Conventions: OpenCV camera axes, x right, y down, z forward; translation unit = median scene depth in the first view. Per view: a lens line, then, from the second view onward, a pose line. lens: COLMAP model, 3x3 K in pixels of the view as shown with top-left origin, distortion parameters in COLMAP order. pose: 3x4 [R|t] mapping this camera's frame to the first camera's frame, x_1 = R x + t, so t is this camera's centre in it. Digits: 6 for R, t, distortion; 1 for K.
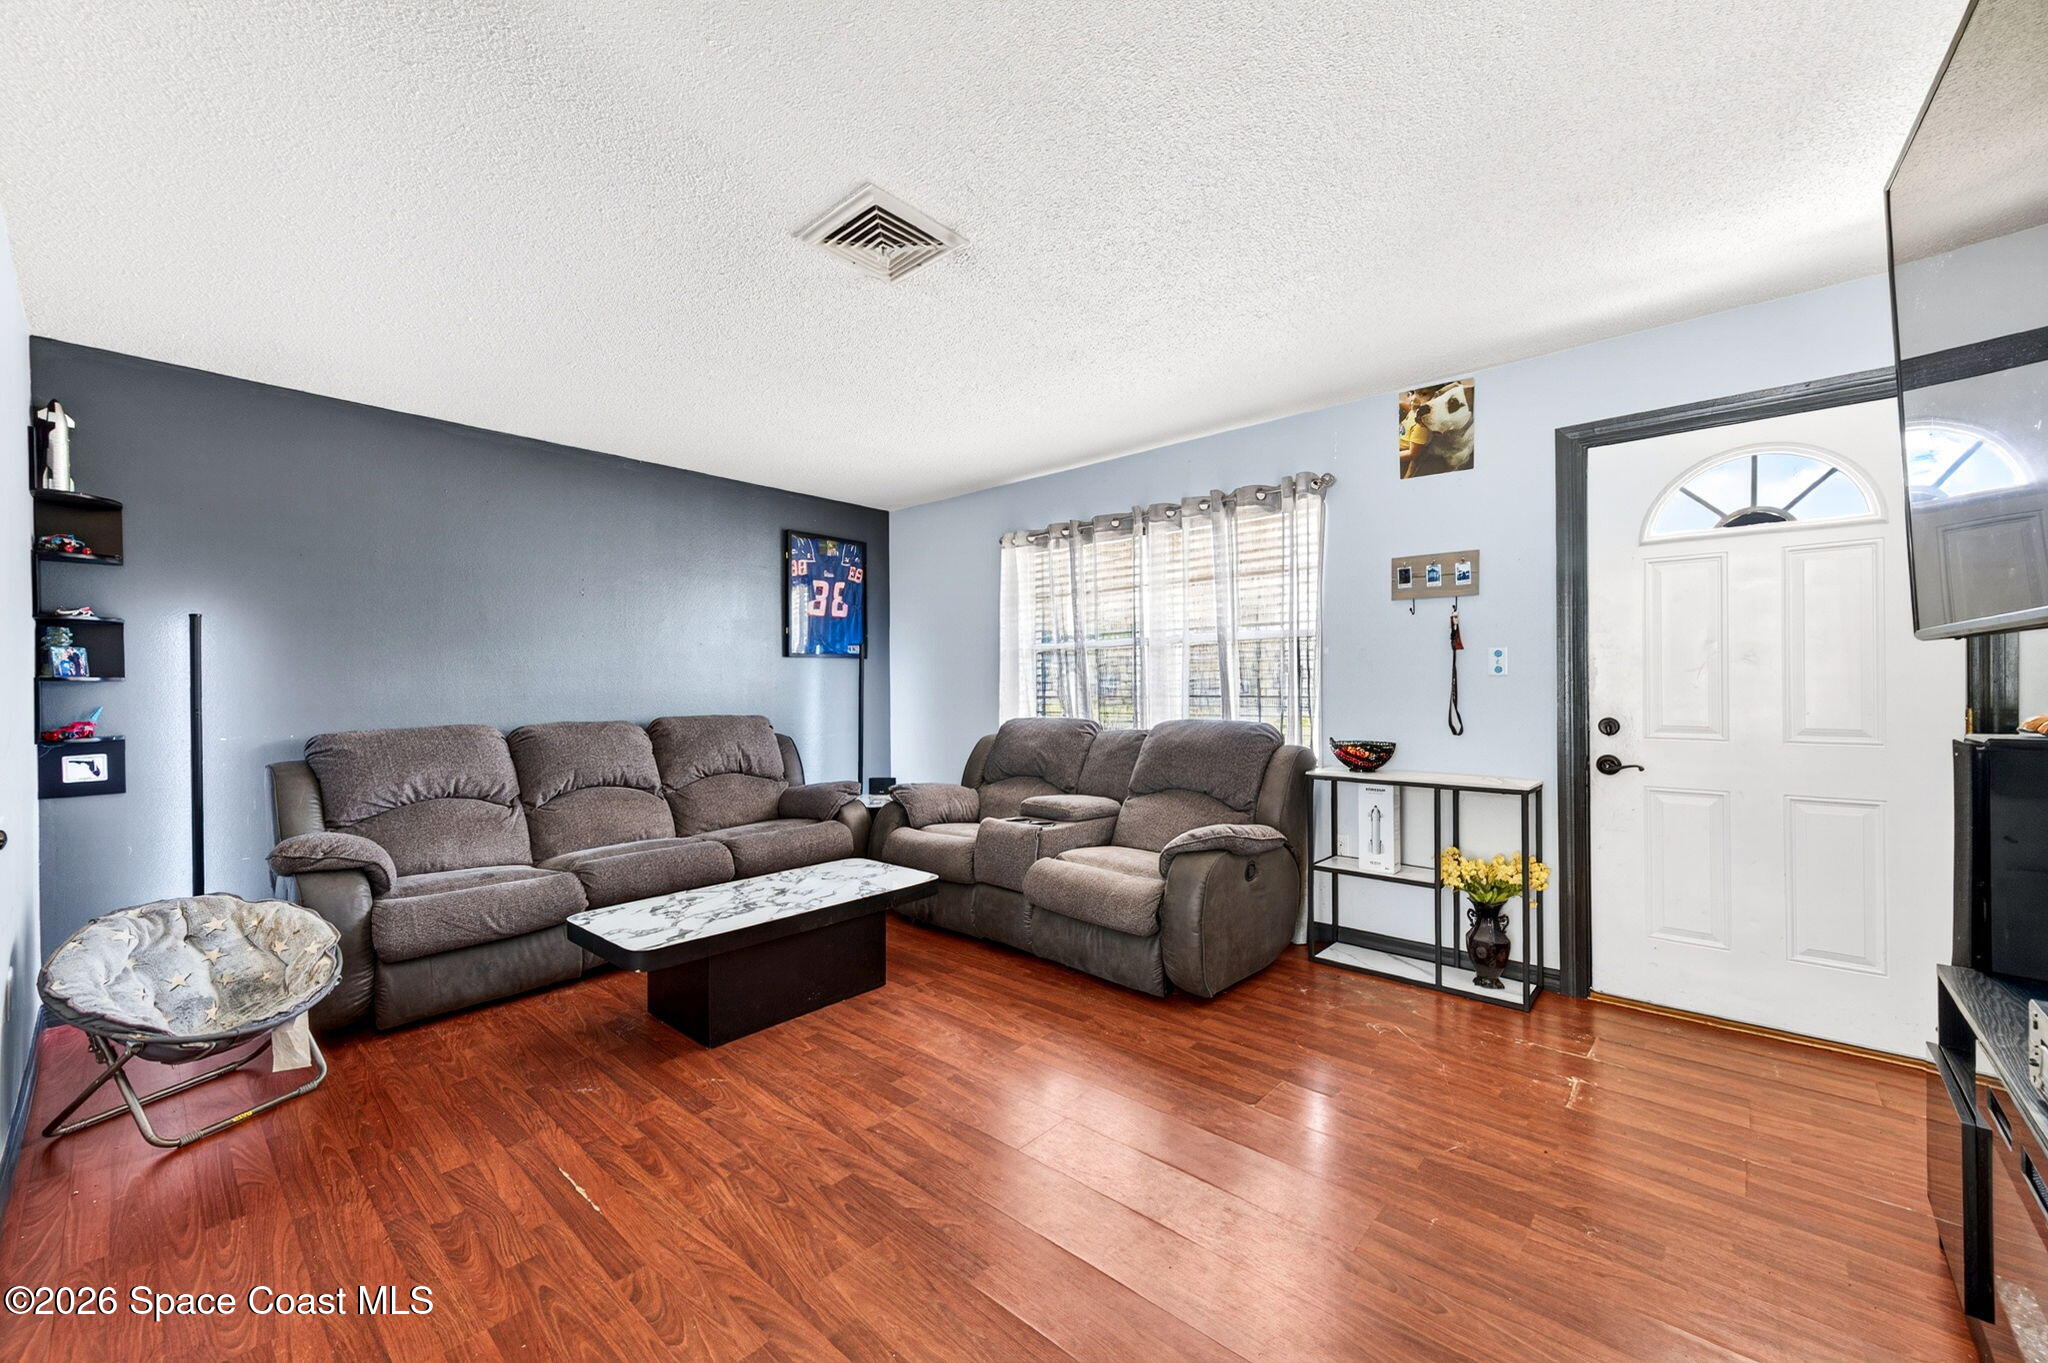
lens RADIAL K [[798.3, 0, 1024.1], [0, 798.3, 691.2], [0, 0, 1]] dist [0.015370, -0.001480]
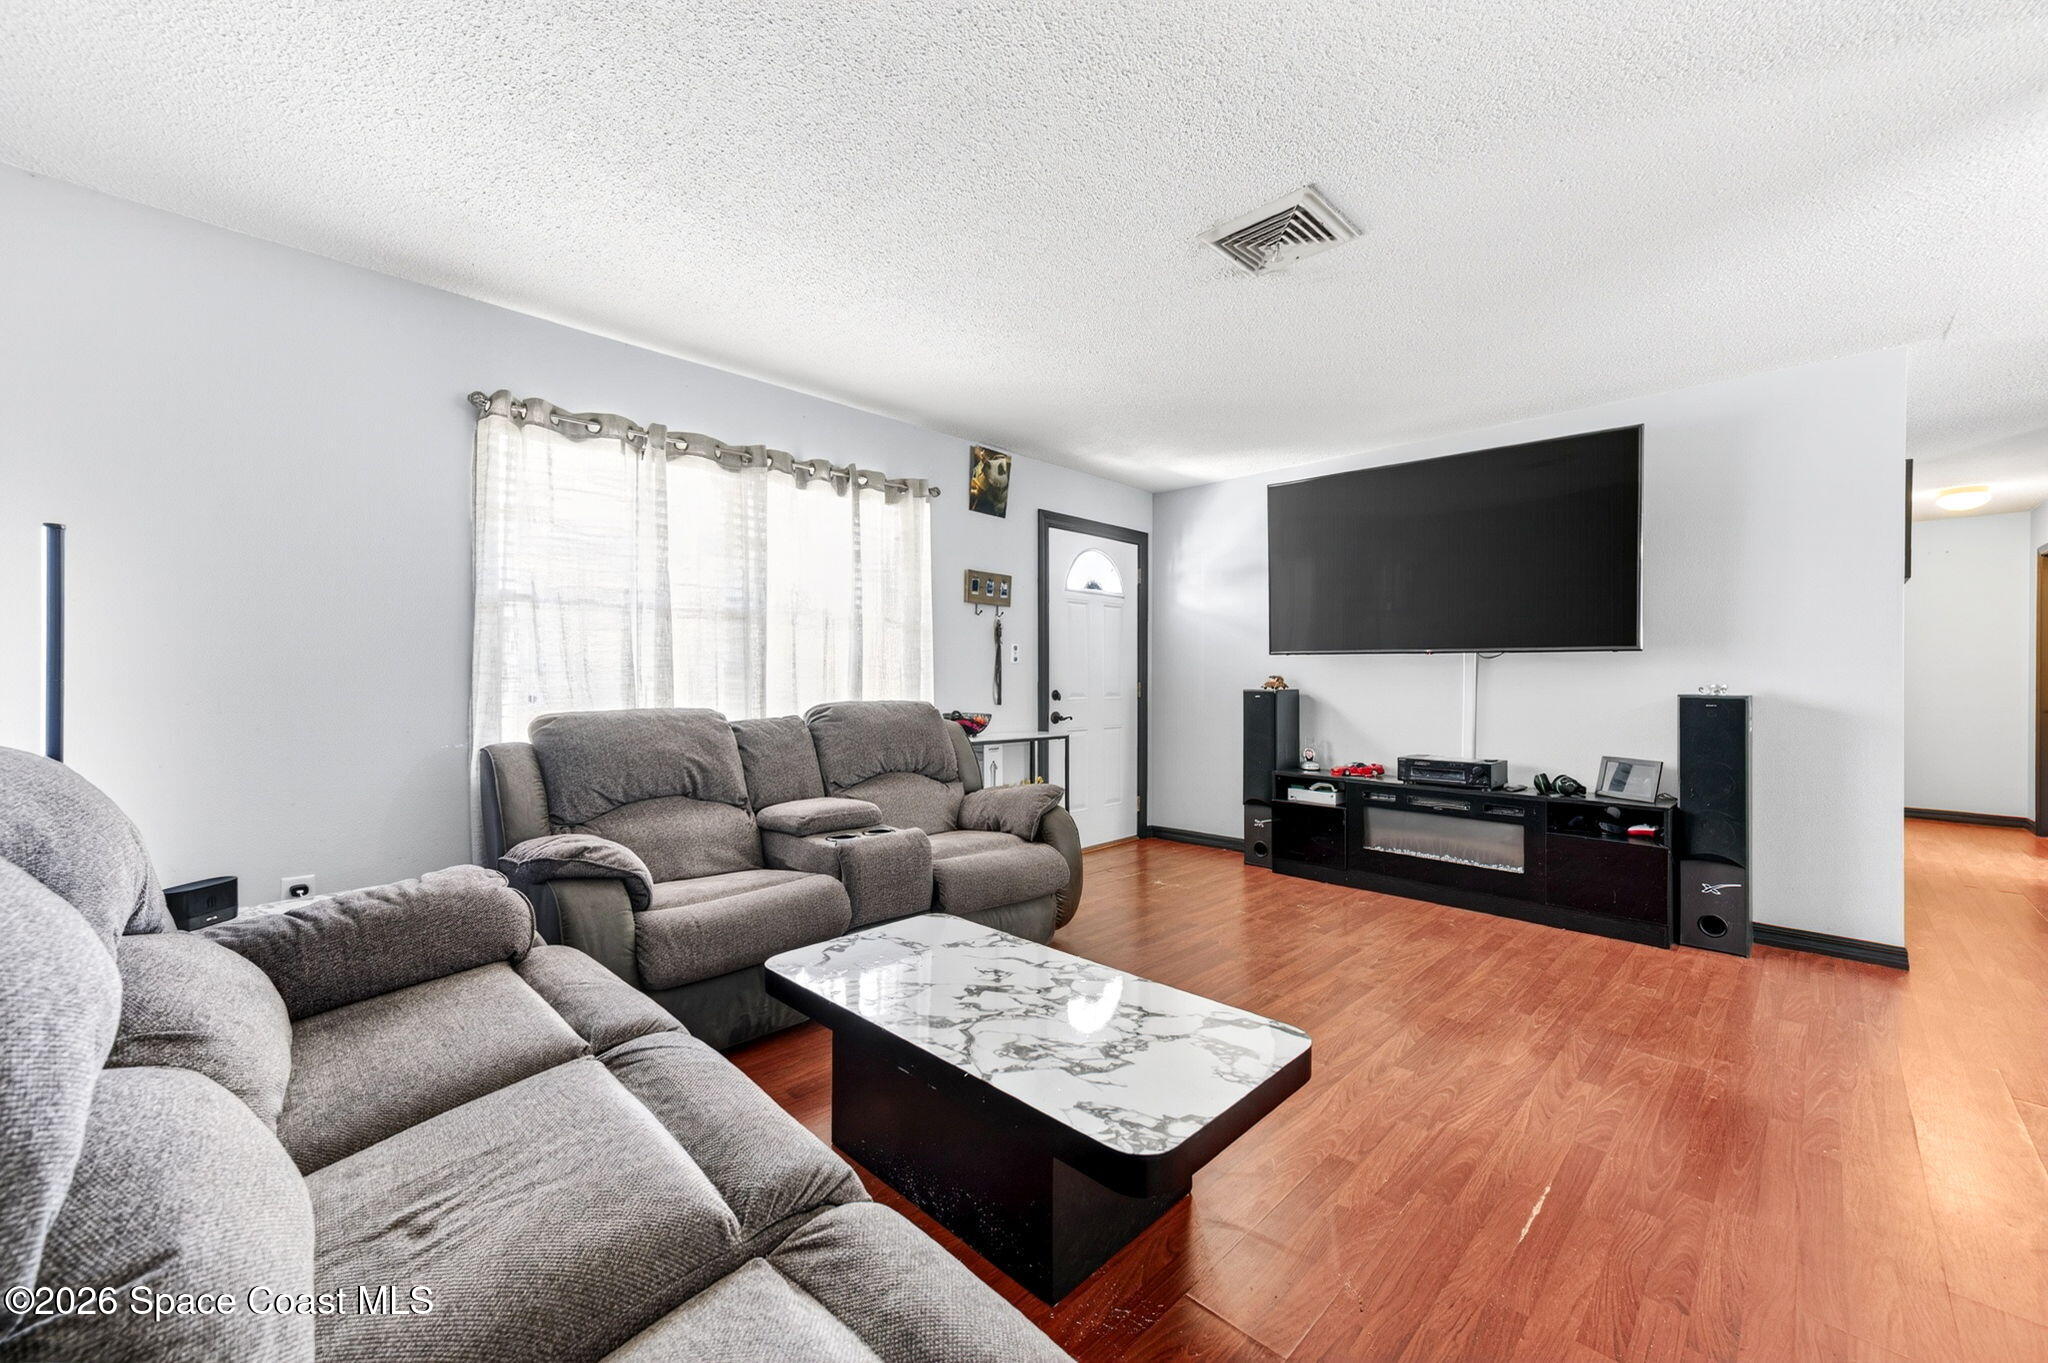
lens RADIAL K [[798.3, 0, 1036.3], [0, 798.3, 676.8], [0, 0, 1]] dist [0.015370, -0.001480]
pose [[0.042141, 0.008326, 0.999077, -0.866207], [-0.001601, 0.999965, -0.008266, 0.017455], [-0.999110, -0.001251, 0.042153, 0.889301]]
